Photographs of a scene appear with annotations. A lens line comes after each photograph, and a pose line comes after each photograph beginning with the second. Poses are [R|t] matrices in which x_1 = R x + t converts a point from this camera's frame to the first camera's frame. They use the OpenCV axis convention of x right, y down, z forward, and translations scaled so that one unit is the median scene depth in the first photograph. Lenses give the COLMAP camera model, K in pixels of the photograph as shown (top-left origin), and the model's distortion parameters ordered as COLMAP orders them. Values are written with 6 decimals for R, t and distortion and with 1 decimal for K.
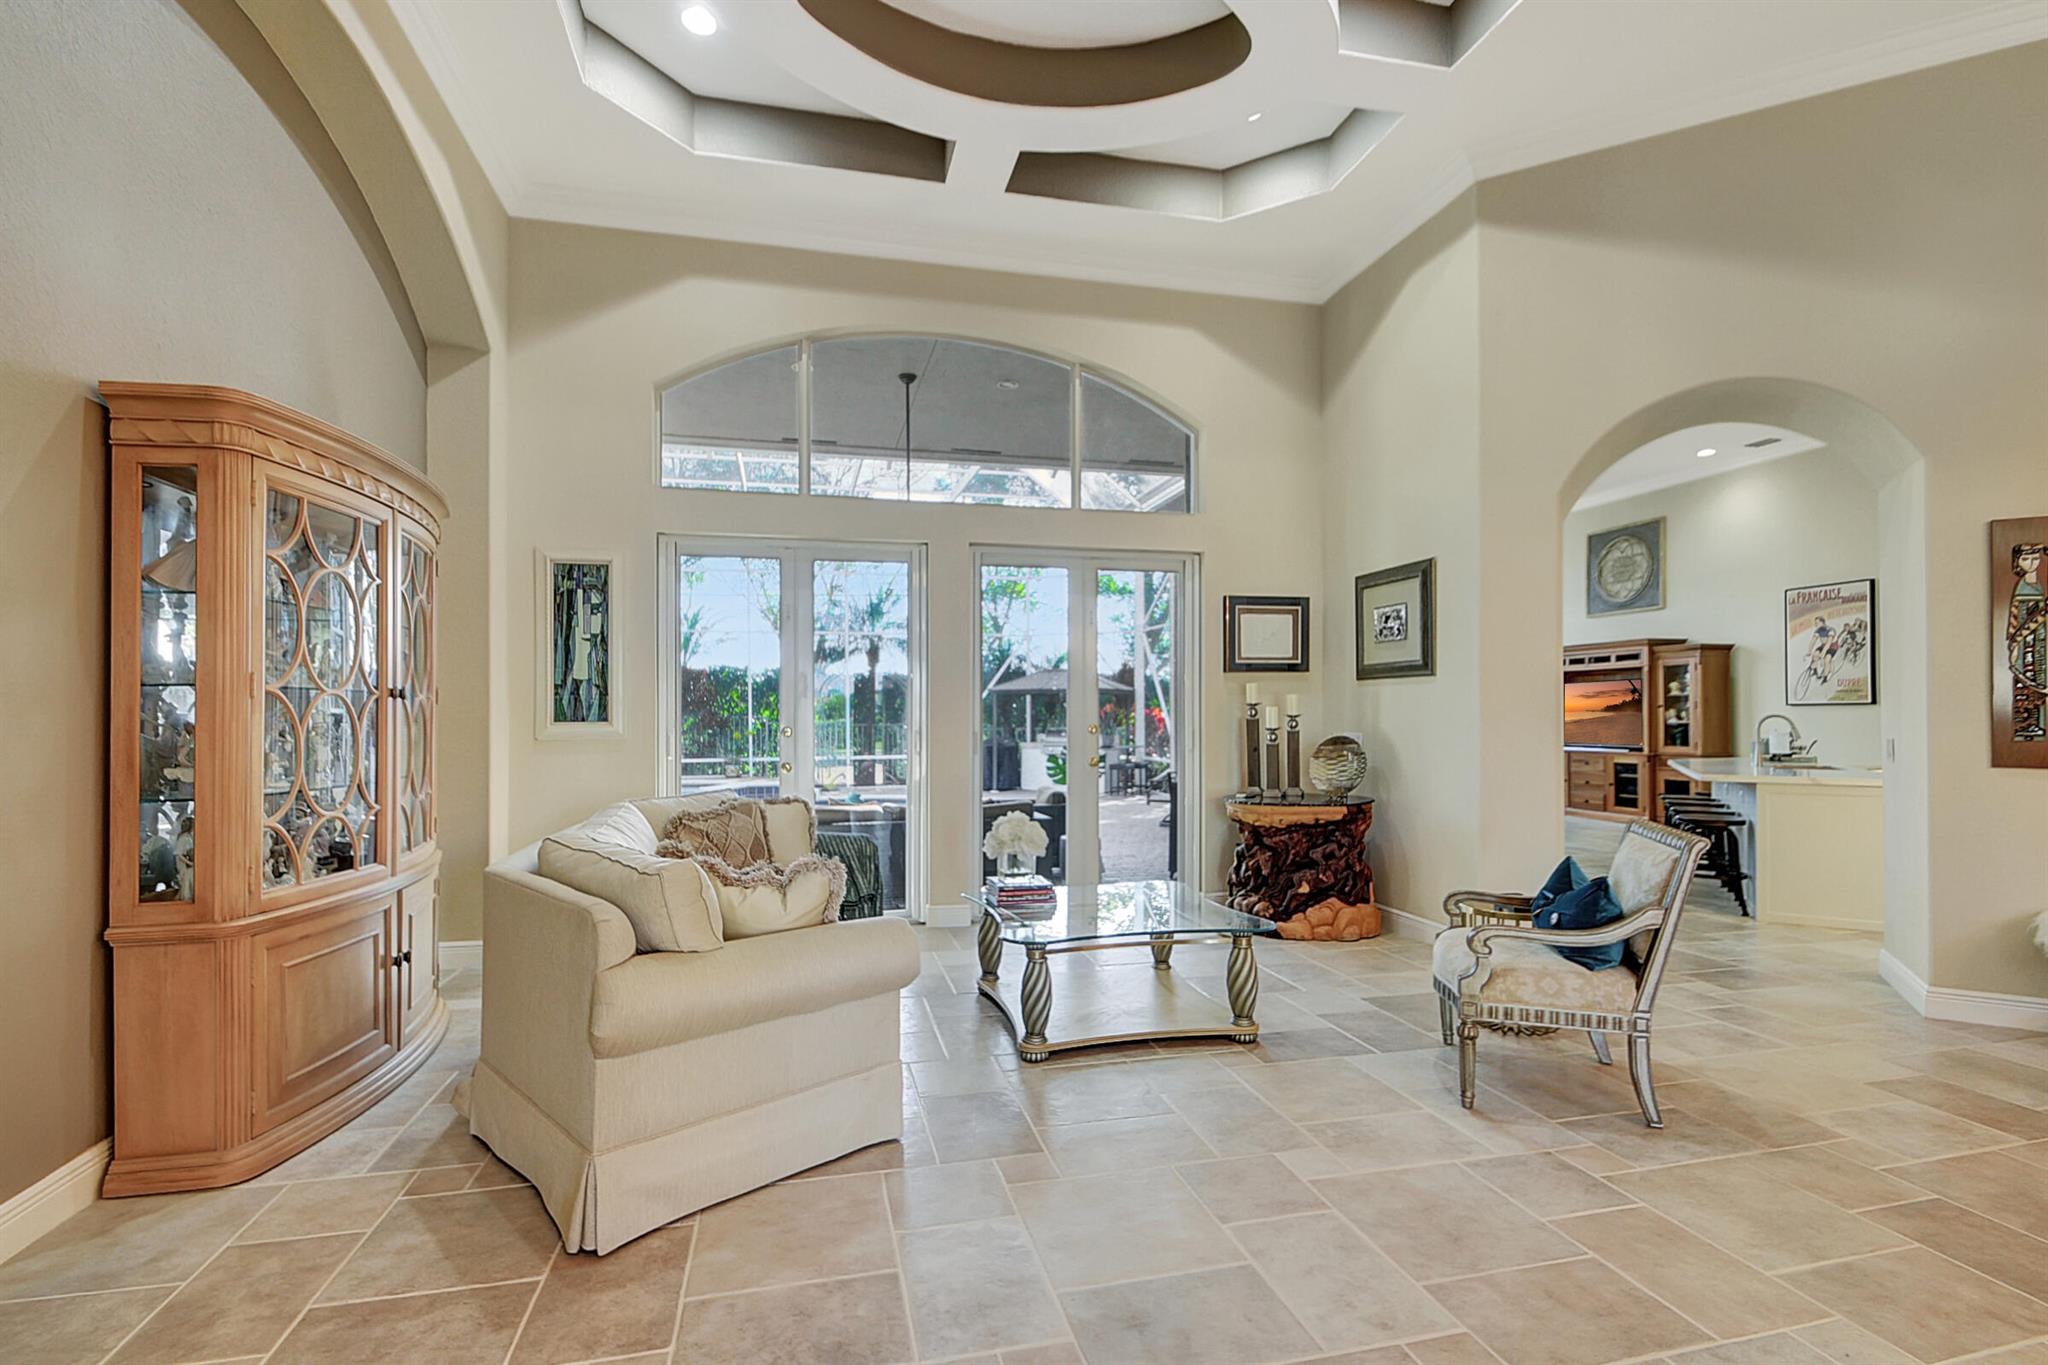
lens RADIAL K [[923.2, 0, 1015.1], [0, 923.2, 714.6], [0, 0, 1]] dist [0.009571, -0.012125]
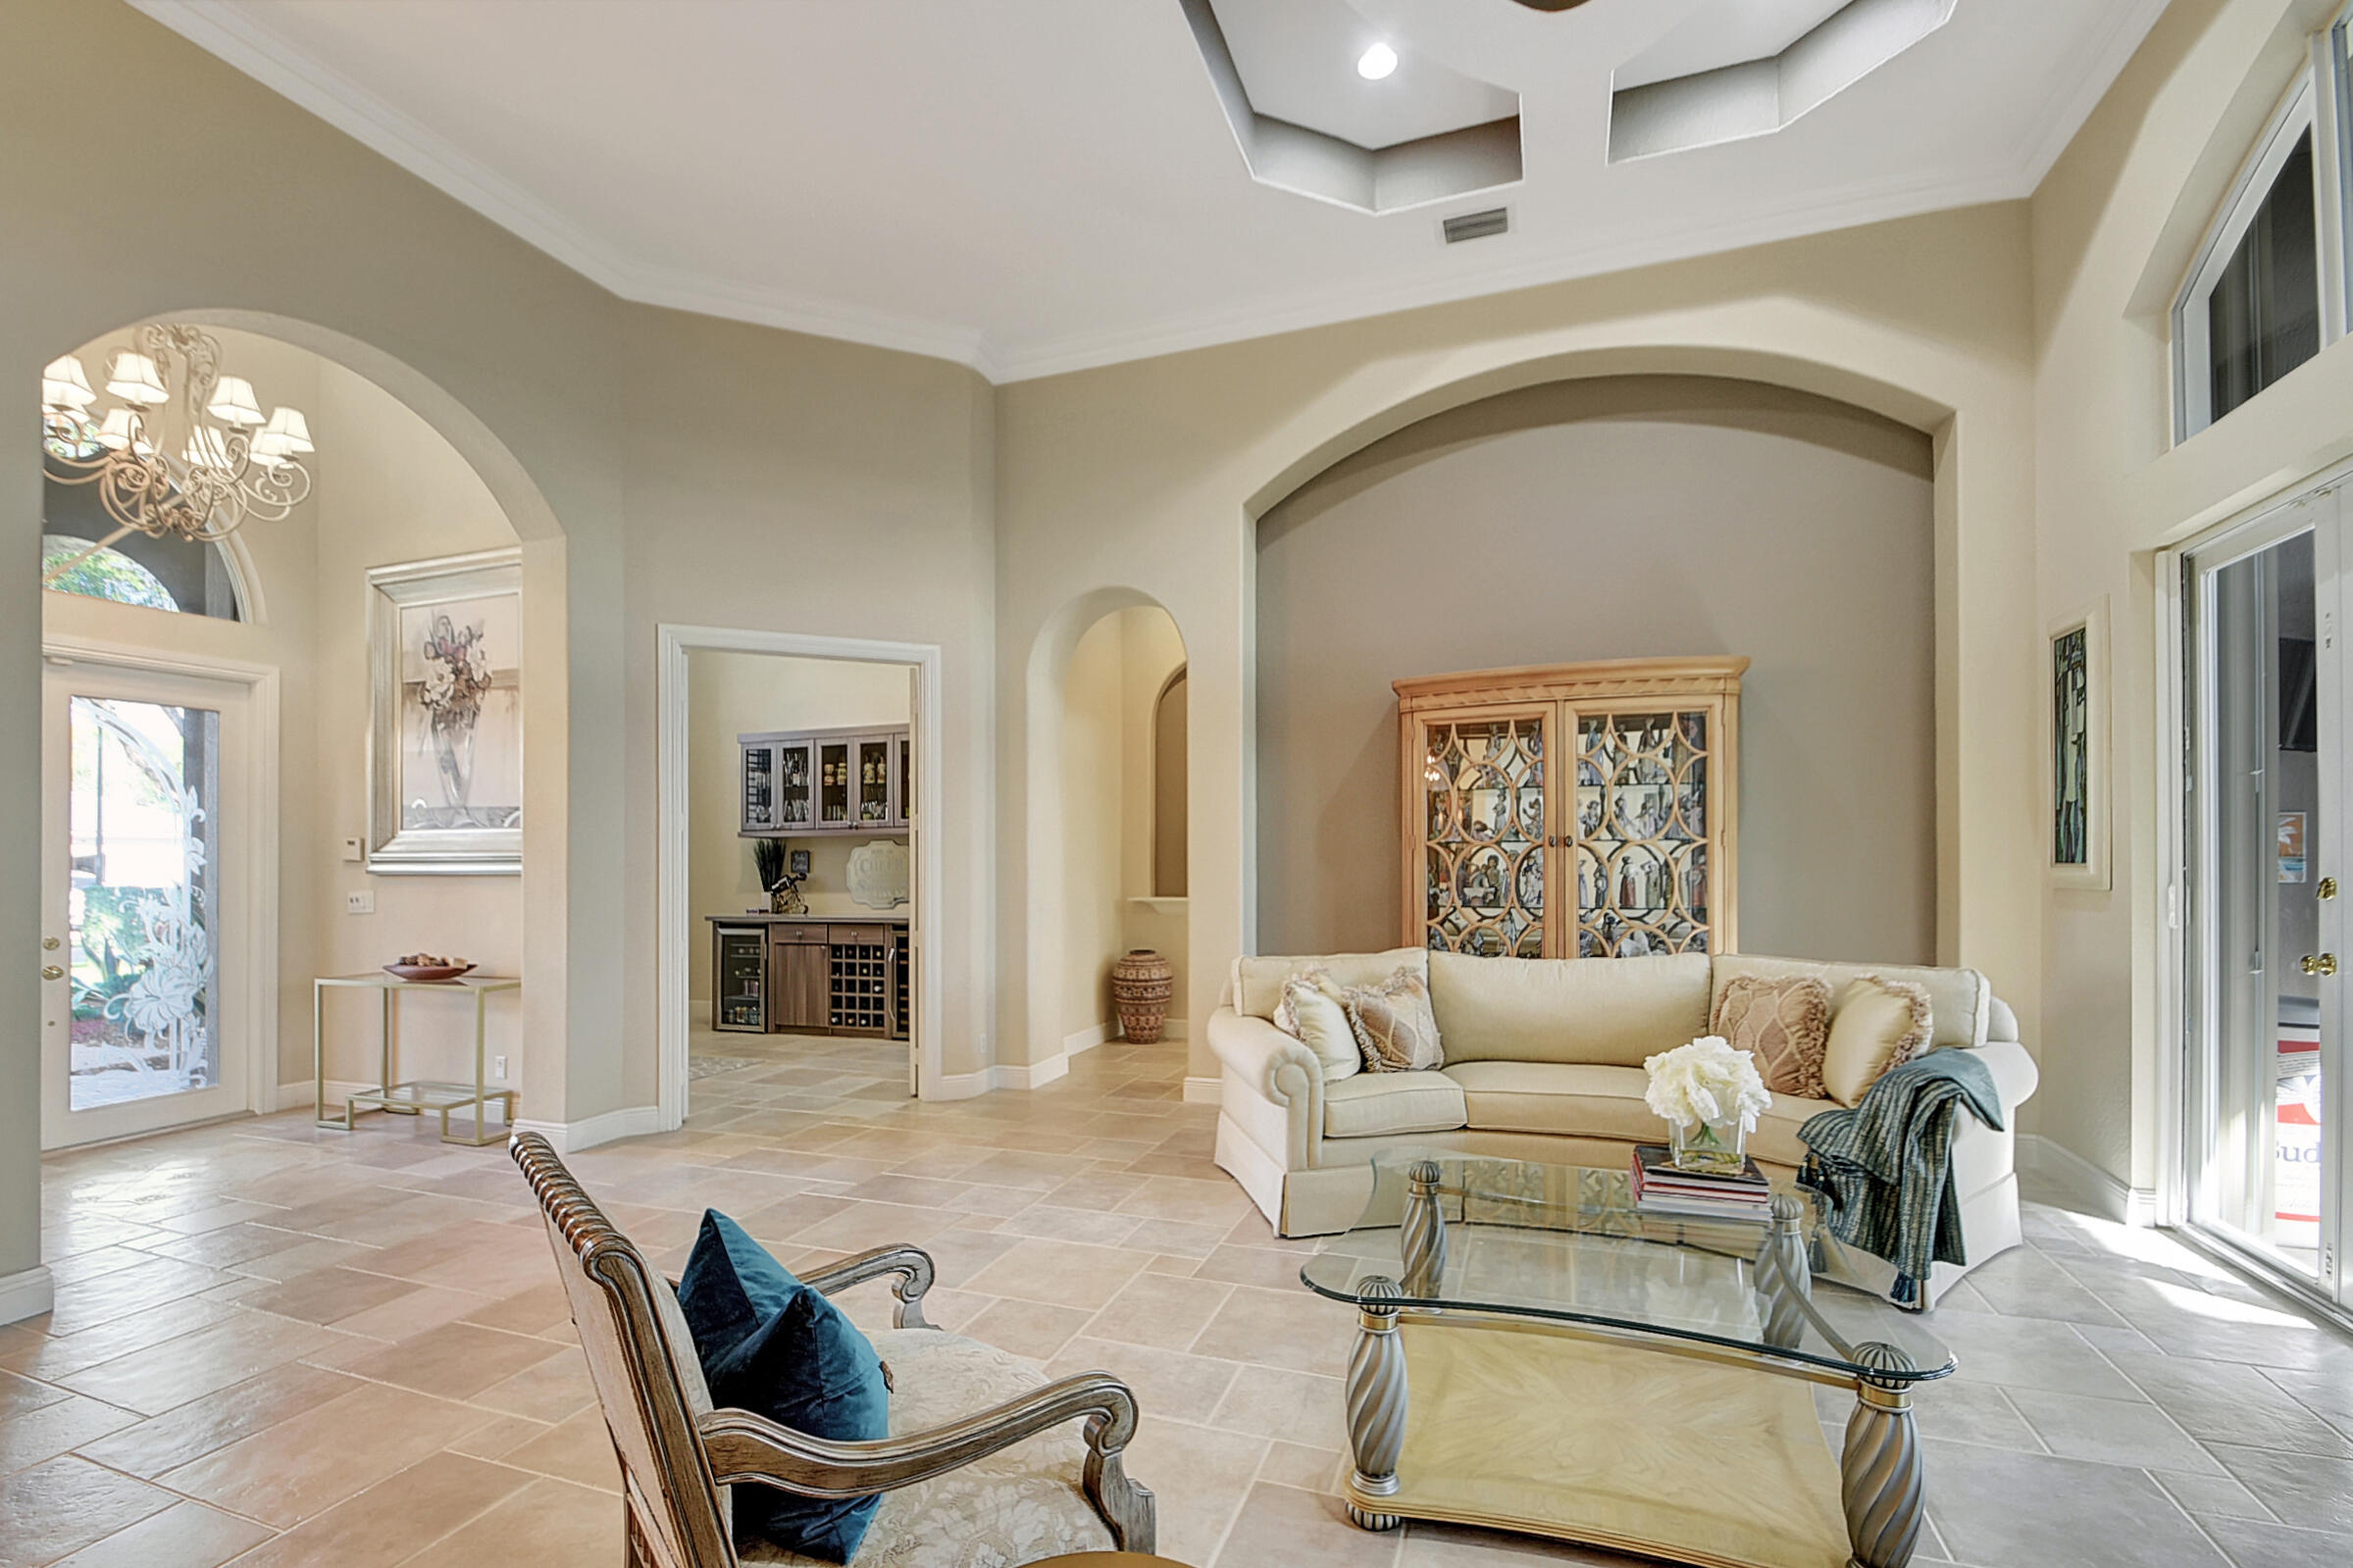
lens RADIAL K [[1039.2, 0, 1159.9], [0, 1039.2, 854.4], [0, 0, 1]] dist [0.012496, -0.011799]
pose [[-0.559202, -0.001952, -0.829029, 0.524201], [0.008804, 0.999927, -0.008293, 0.001250], [0.828985, -0.011937, -0.559144, 0.832837]]
